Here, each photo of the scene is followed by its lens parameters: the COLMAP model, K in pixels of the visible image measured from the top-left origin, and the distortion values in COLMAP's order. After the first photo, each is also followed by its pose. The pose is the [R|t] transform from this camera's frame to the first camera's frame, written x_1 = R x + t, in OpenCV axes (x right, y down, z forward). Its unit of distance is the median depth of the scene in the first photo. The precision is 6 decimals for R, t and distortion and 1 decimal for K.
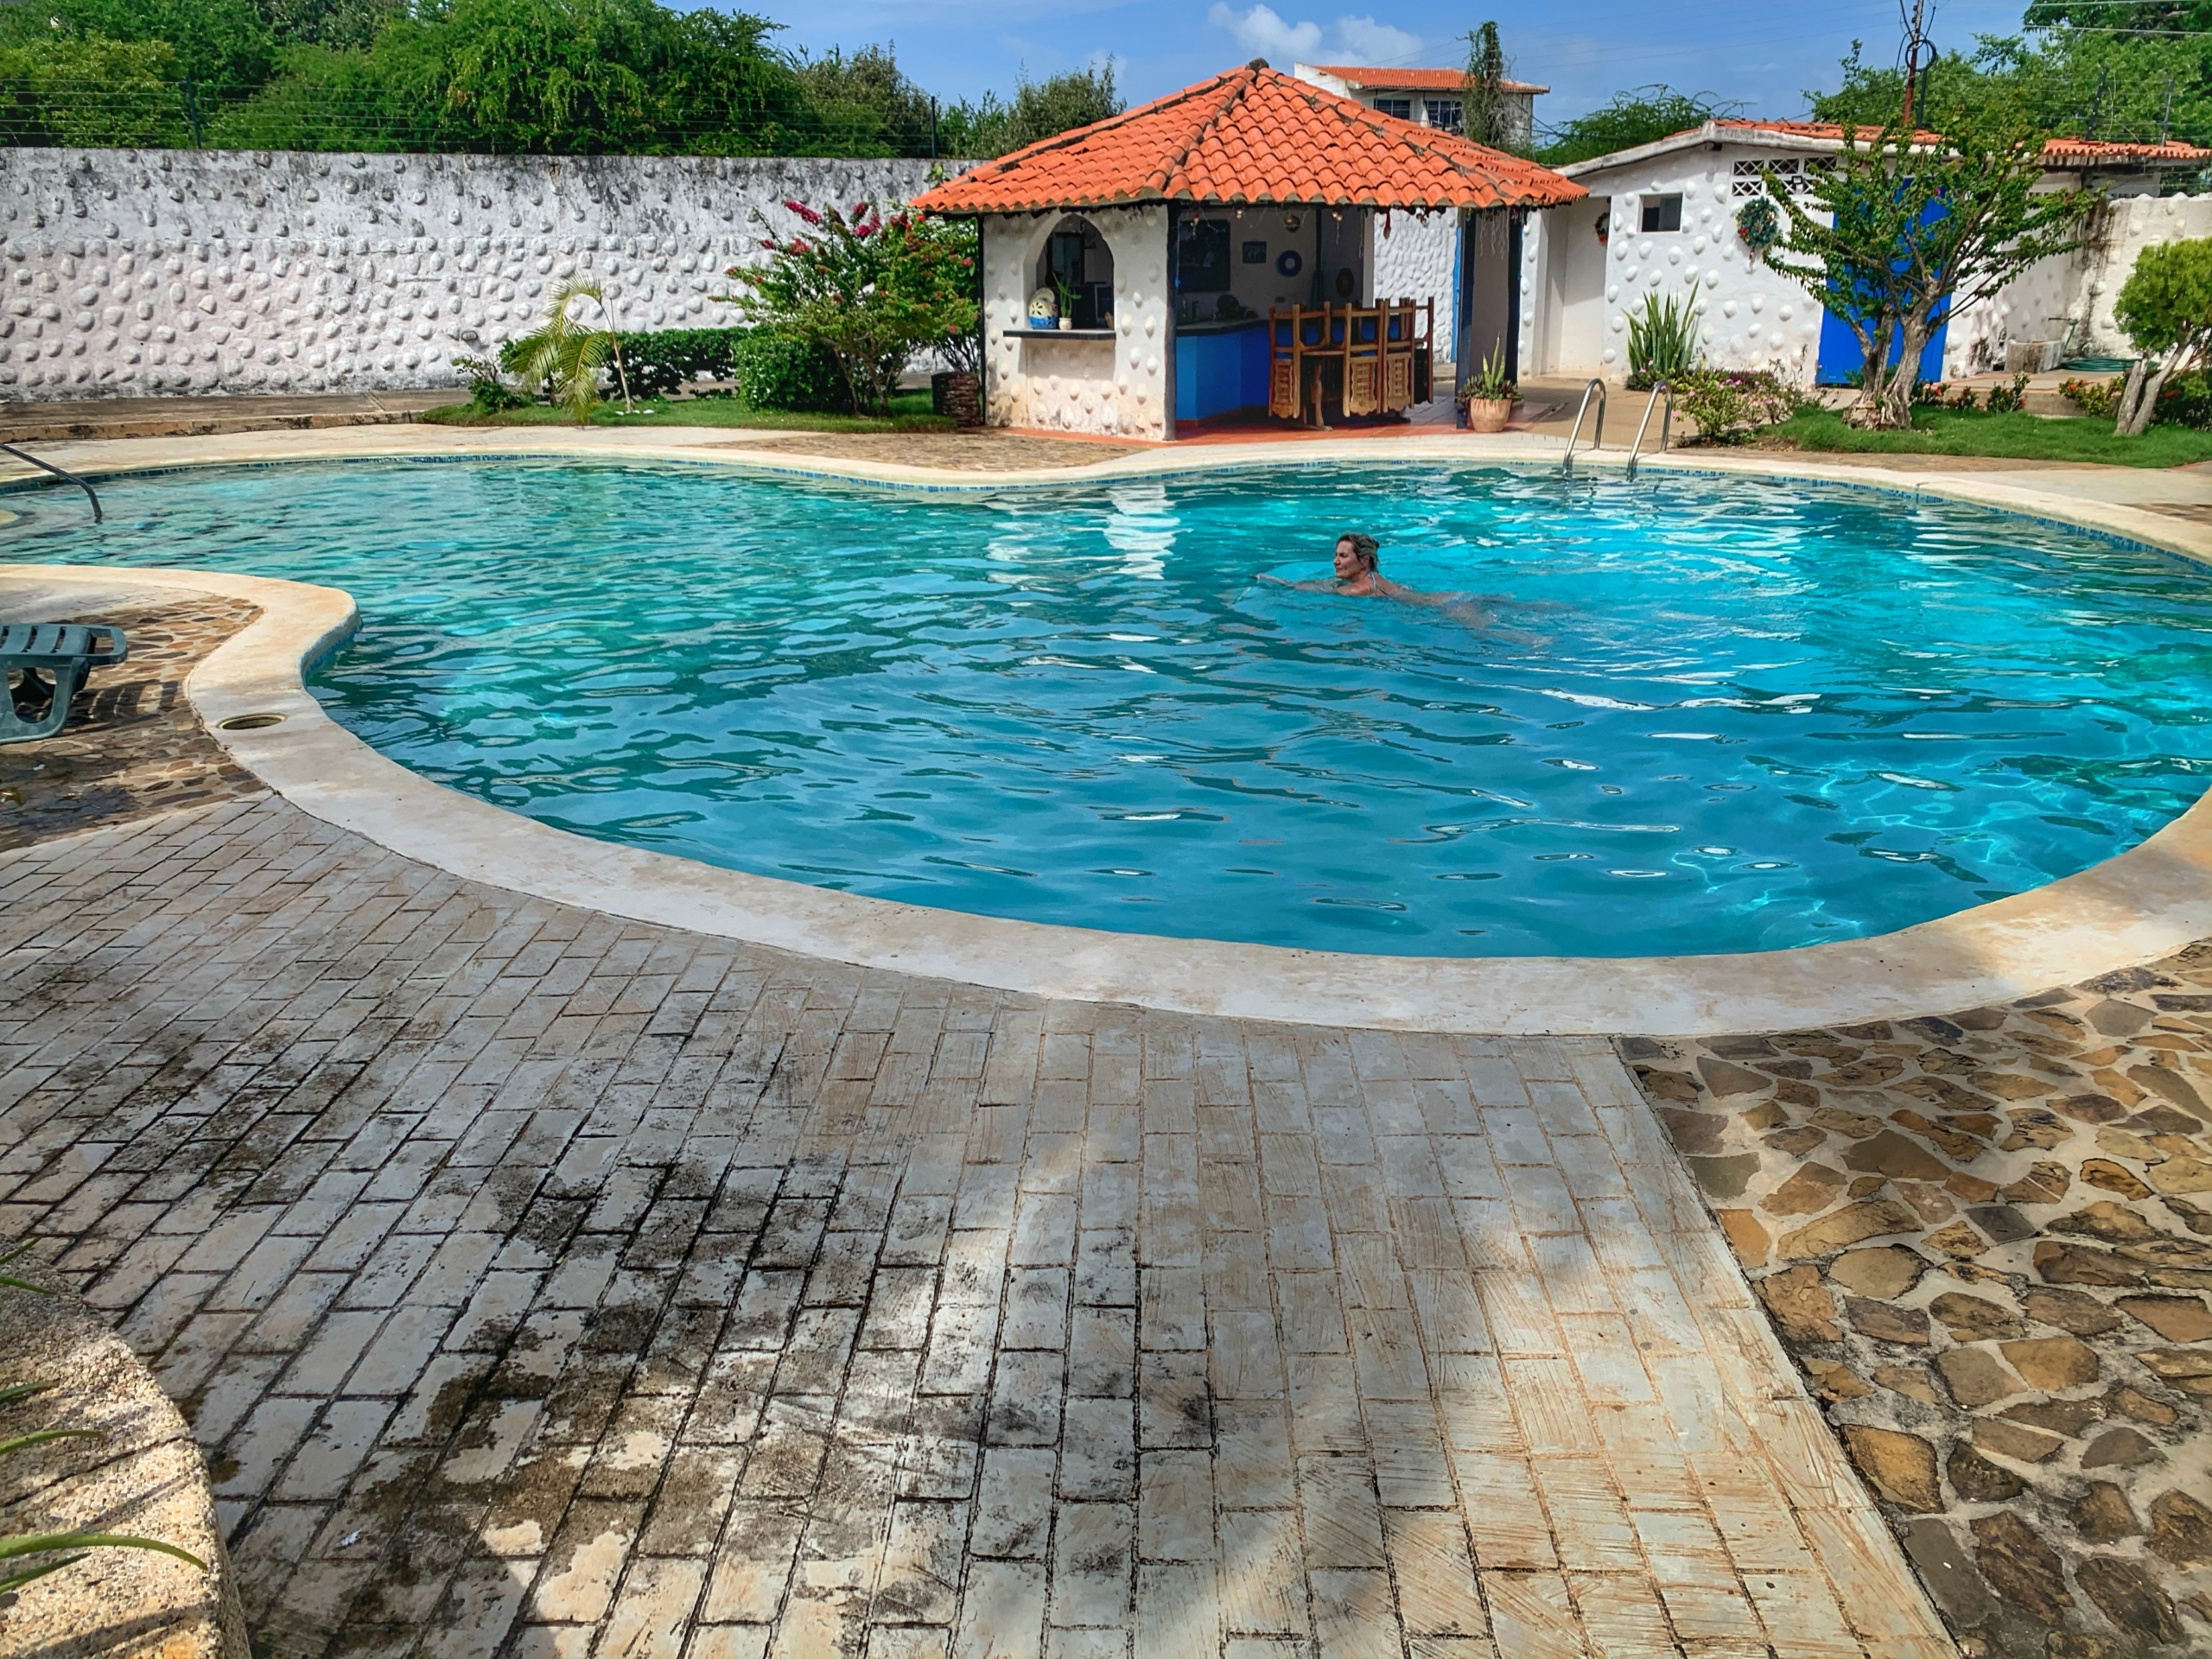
lens RADIAL K [[1660.4, 0, 1105.2], [0, 1660.4, 832.5], [0, 0, 1]] dist [0.020792, -0.034279]
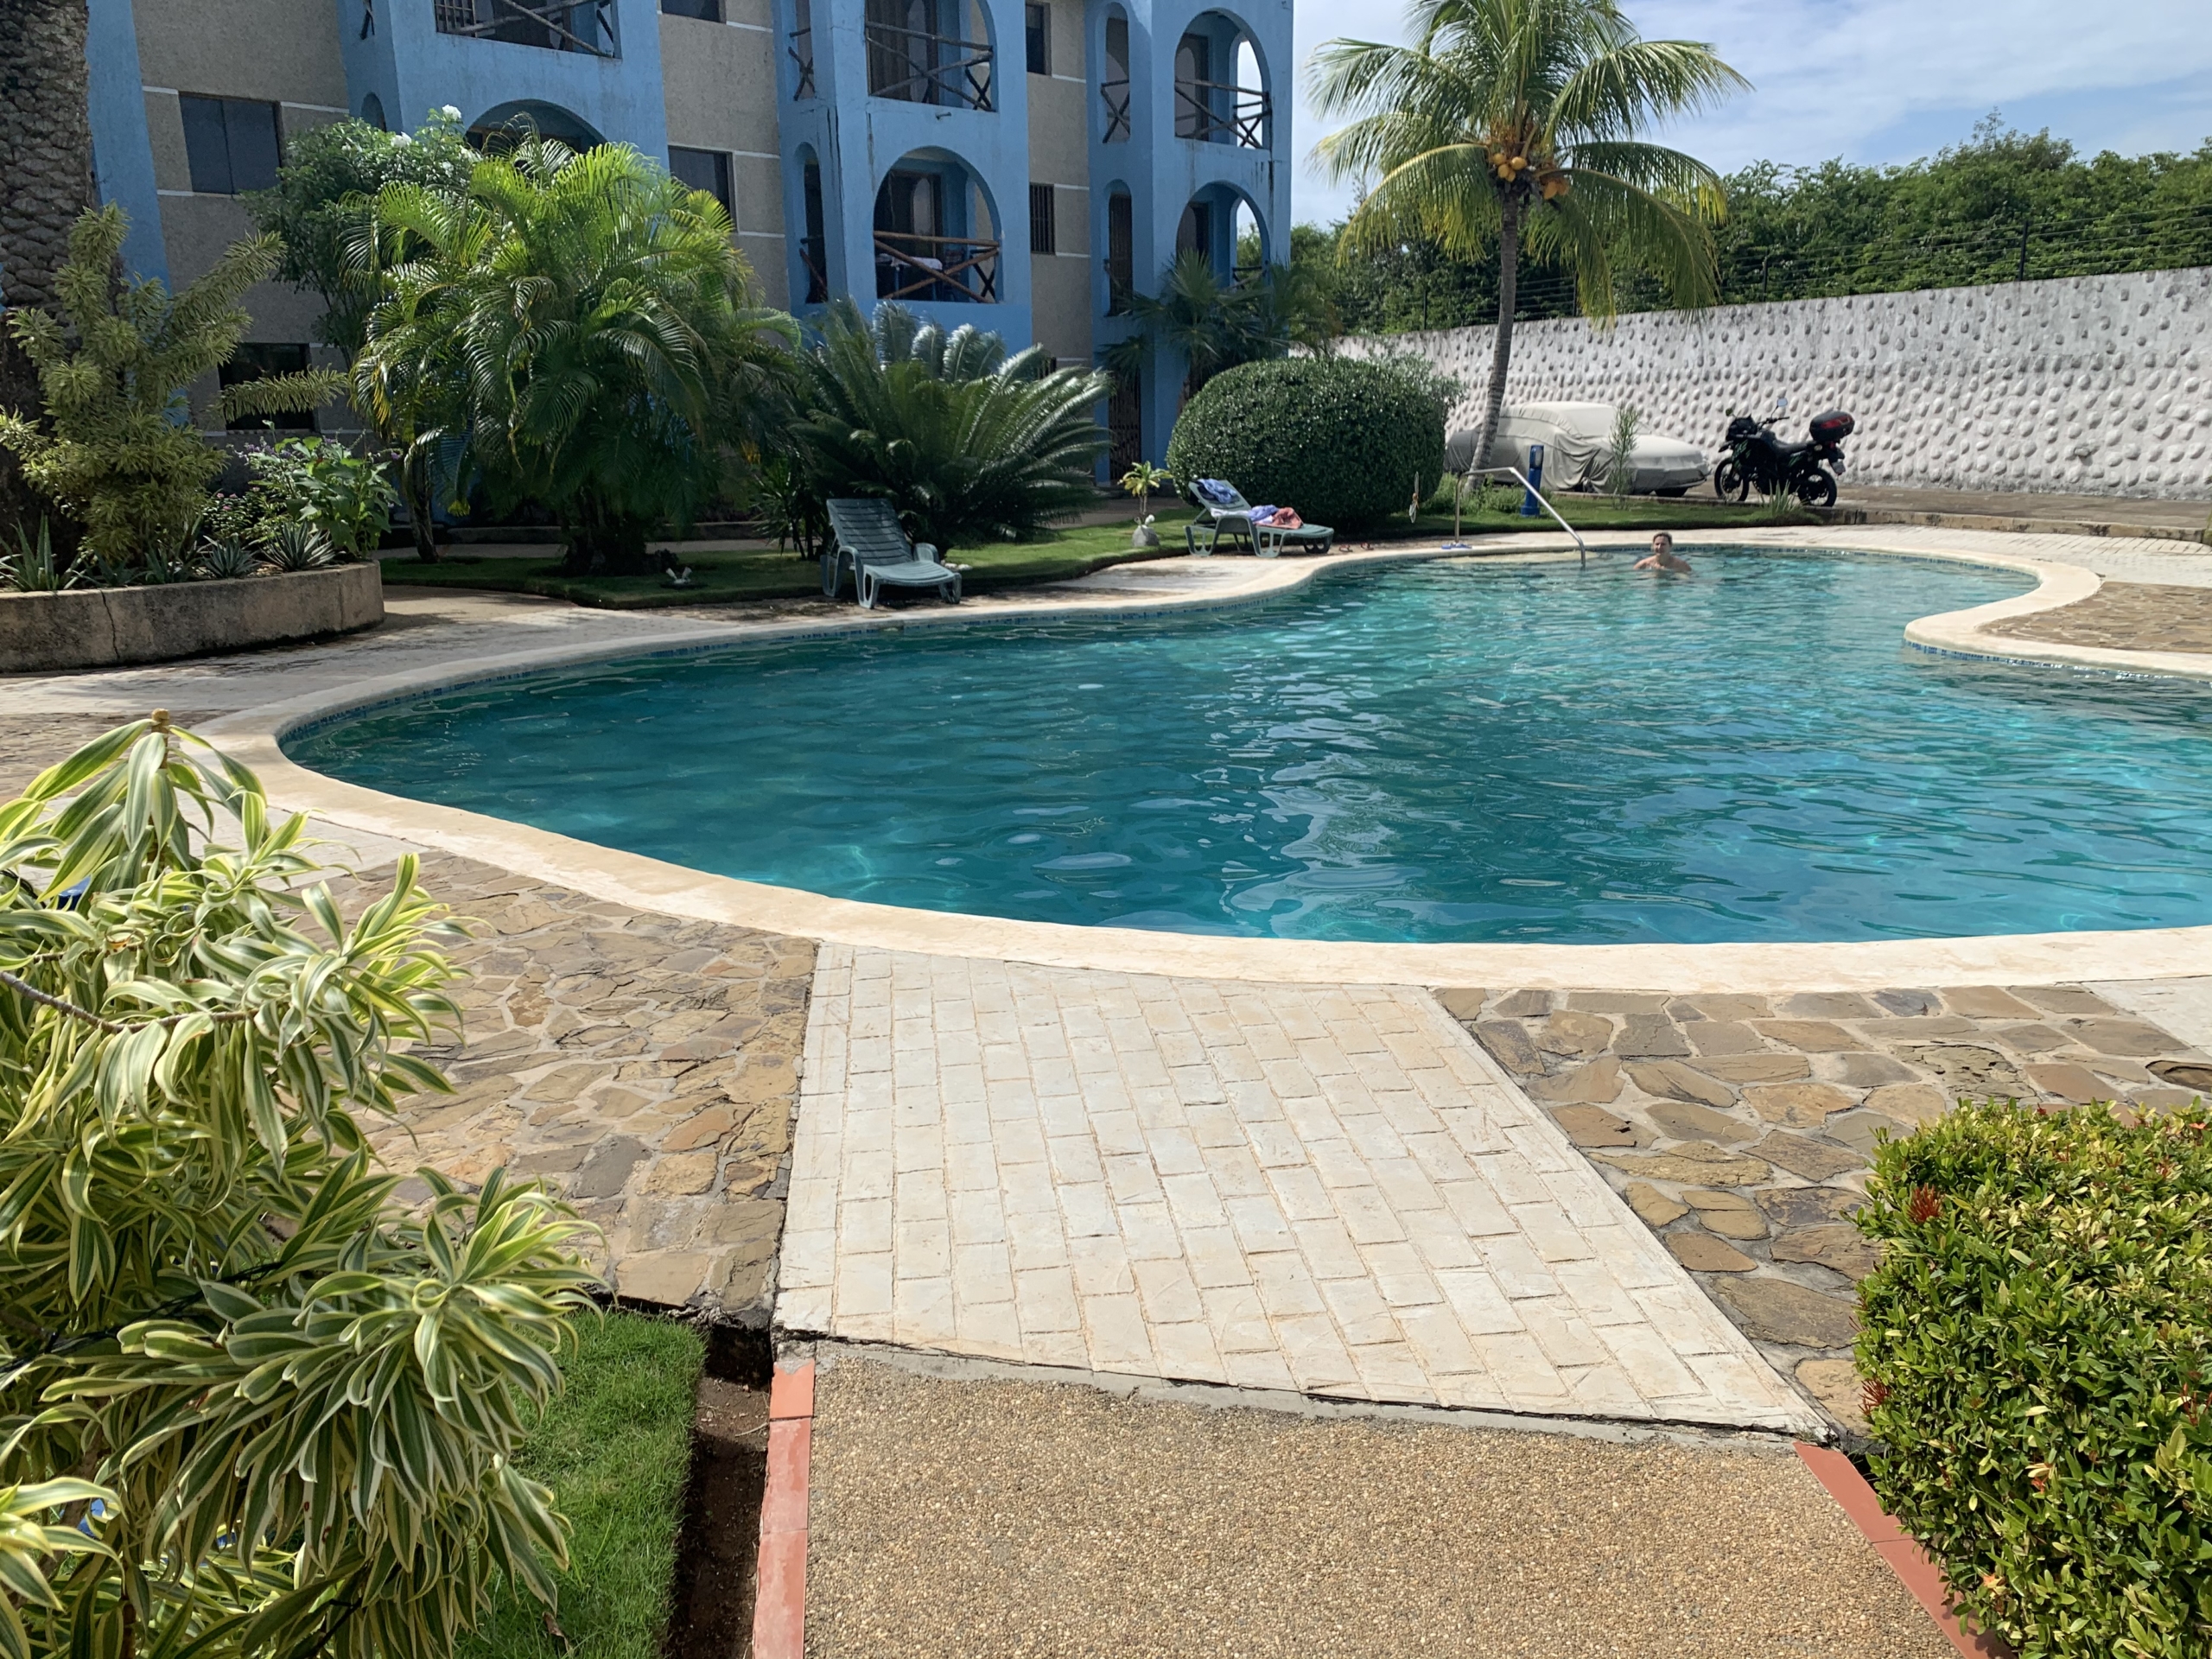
lens RADIAL K [[1660.4, 0, 1108.7], [0, 1660.4, 832.6], [0, 0, 1]] dist [0.020792, -0.034279]
pose [[0.004187, 0.258804, -0.965921, 0.452361], [-0.302371, 0.921041, 0.245469, -0.116671], [0.953181, 0.291039, 0.082111, 0.320302]]
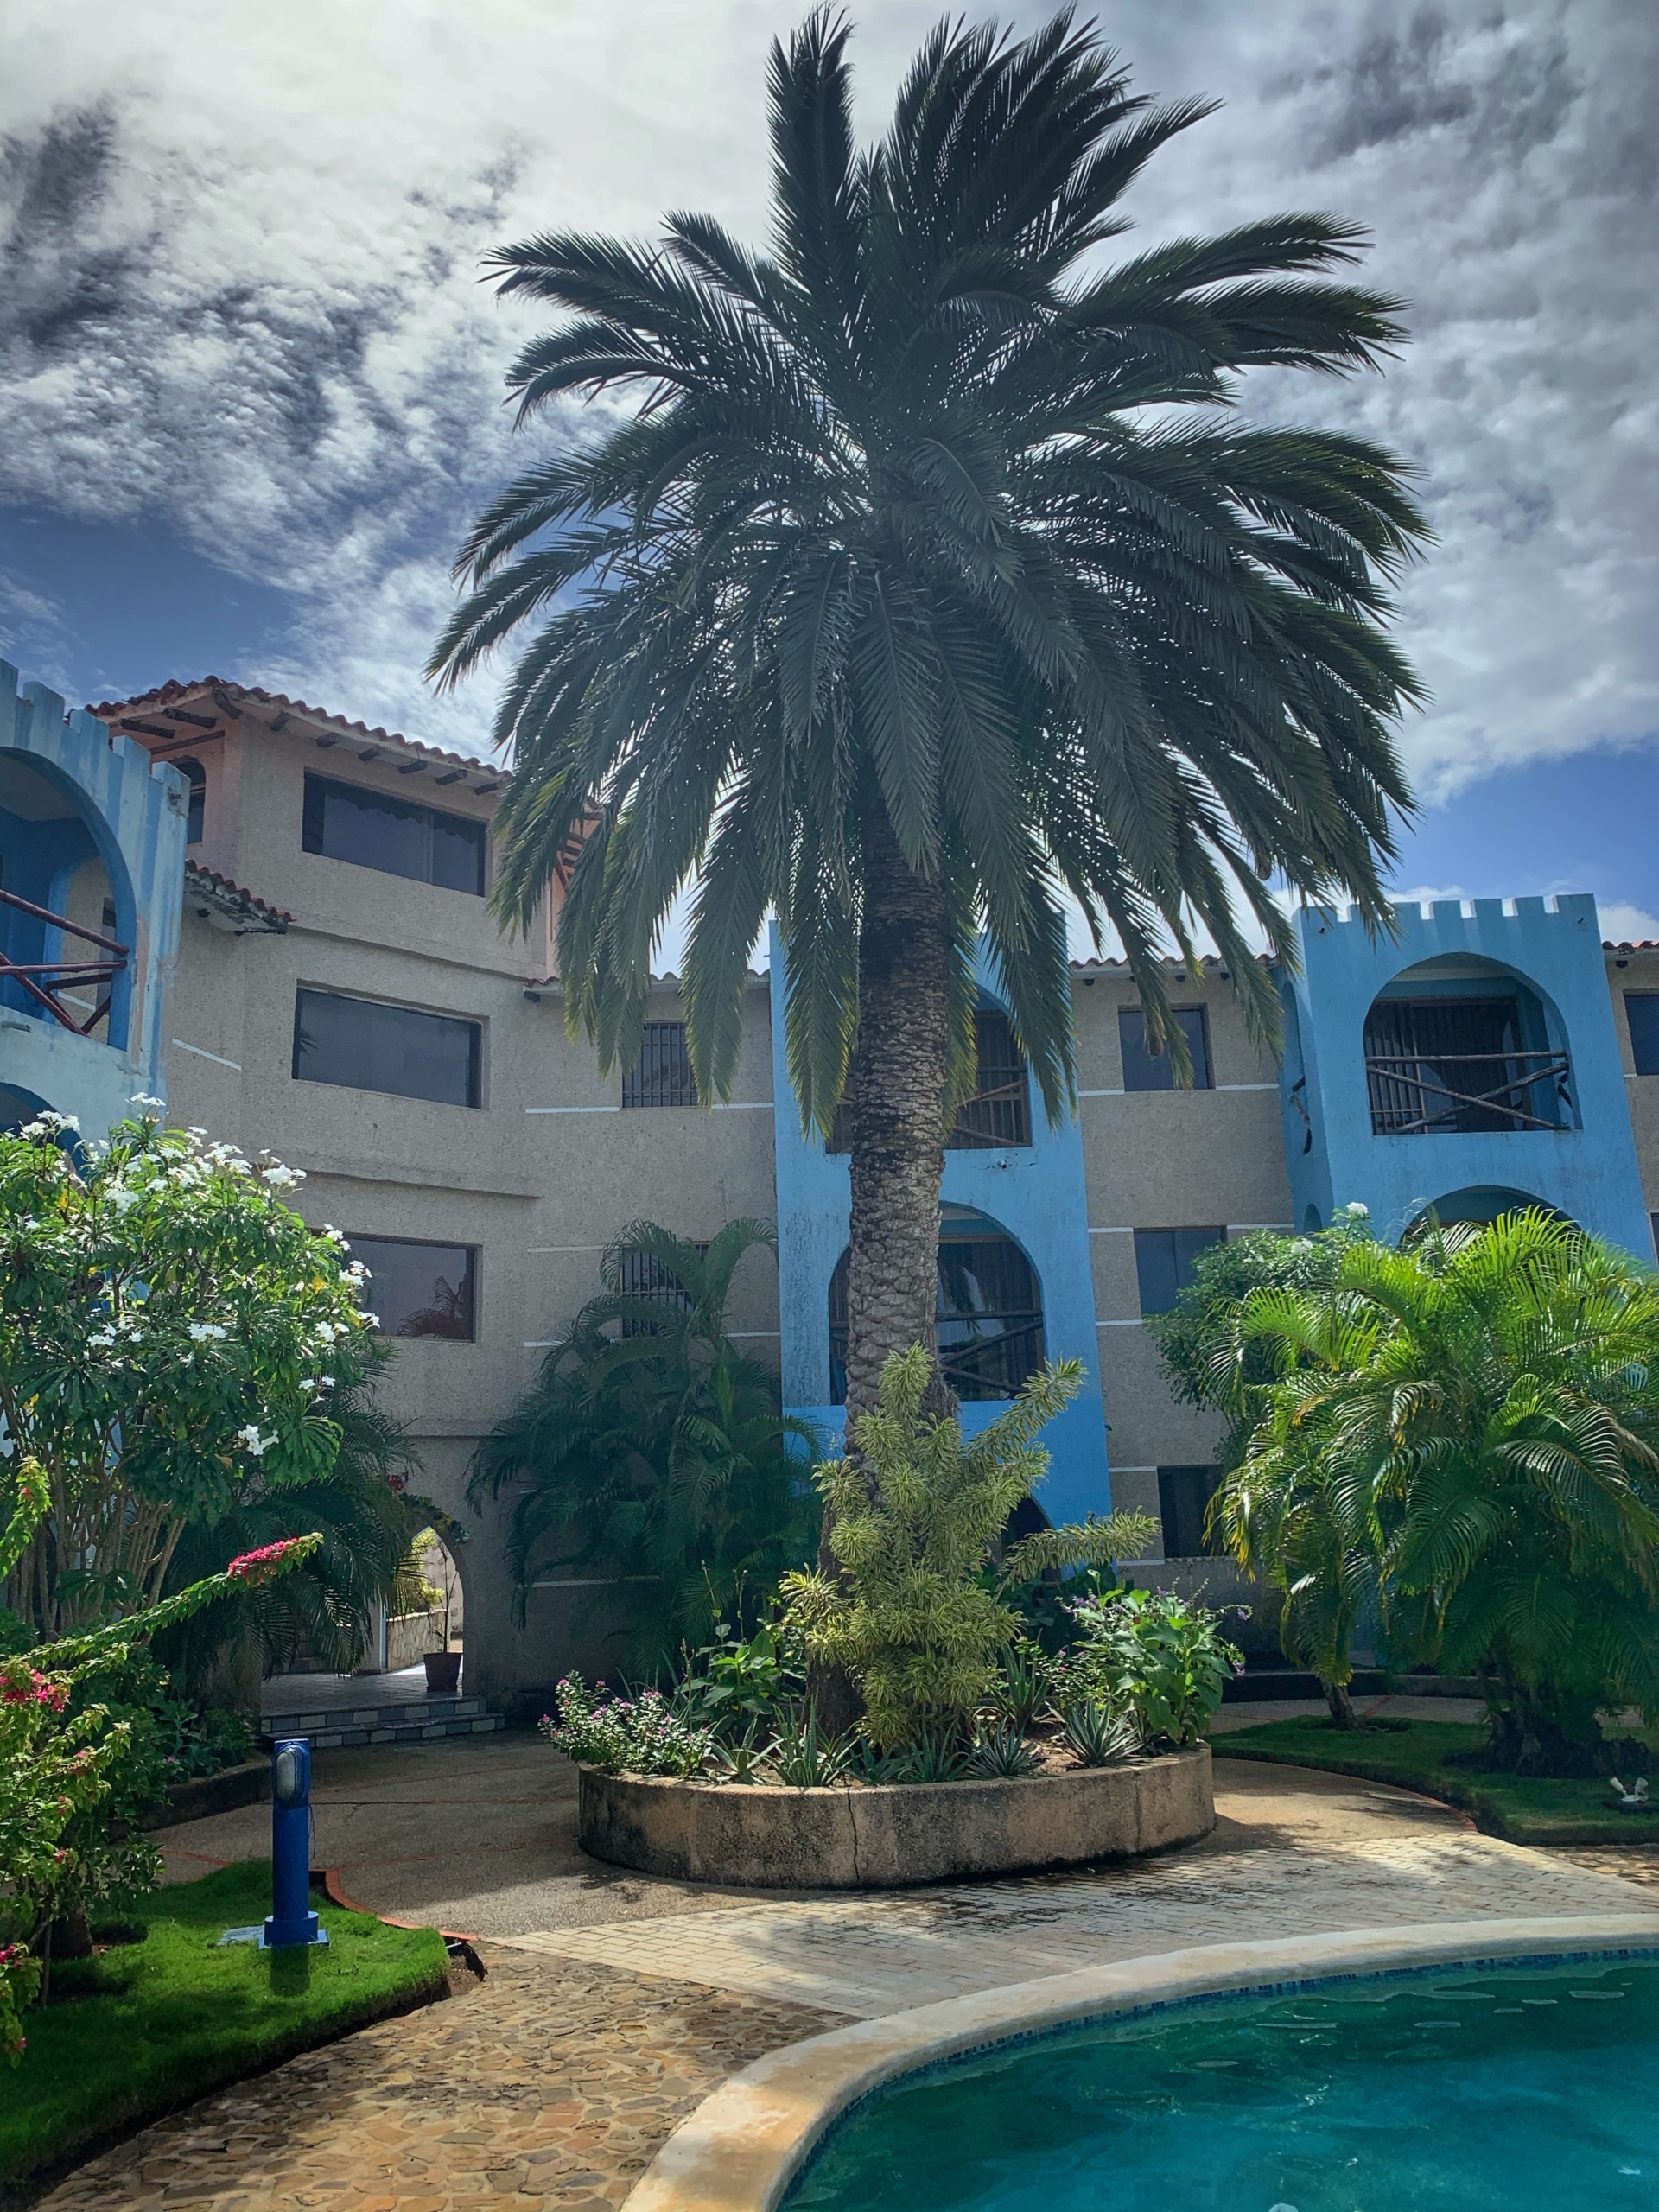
lens RADIAL K [[1660.4, 0, 823.9], [0, 1660.4, 1110.0], [0, 0, 1]] dist [0.020792, -0.034279]
pose [[-0.680355, -0.141602, -0.719073, 0.283555], [-0.183939, 0.982744, -0.019489, -0.128156], [0.709424, 0.119006, -0.694662, 0.318102]]
